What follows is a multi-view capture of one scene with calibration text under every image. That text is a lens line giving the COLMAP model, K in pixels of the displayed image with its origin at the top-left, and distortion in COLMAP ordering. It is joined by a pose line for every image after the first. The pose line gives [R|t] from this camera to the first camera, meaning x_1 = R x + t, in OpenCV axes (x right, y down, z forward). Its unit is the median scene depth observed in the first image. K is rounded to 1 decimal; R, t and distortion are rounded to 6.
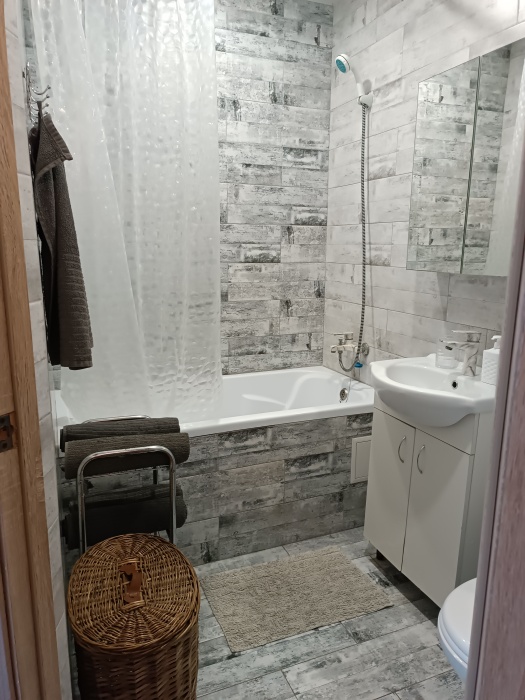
lens RADIAL K [[513.7, 0, 272.3], [0, 513.7, 350.6], [0, 0, 1]] dist [0.053000, -0.035211]
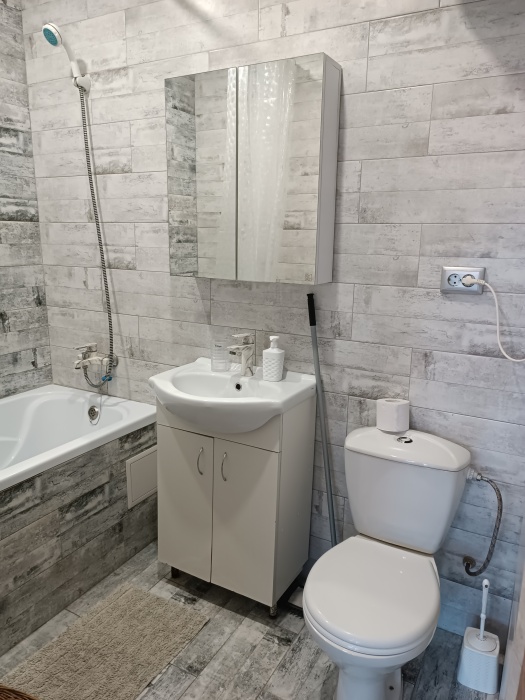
lens RADIAL K [[513.7, 0, 272.3], [0, 513.7, 350.6], [0, 0, 1]] dist [0.053000, -0.035211]
pose [[0.795381, -0.133501, 0.591225, -0.152145], [0.117622, 0.990895, 0.065509, -0.051923], [-0.594588, 0.017436, 0.803842, 0.105894]]
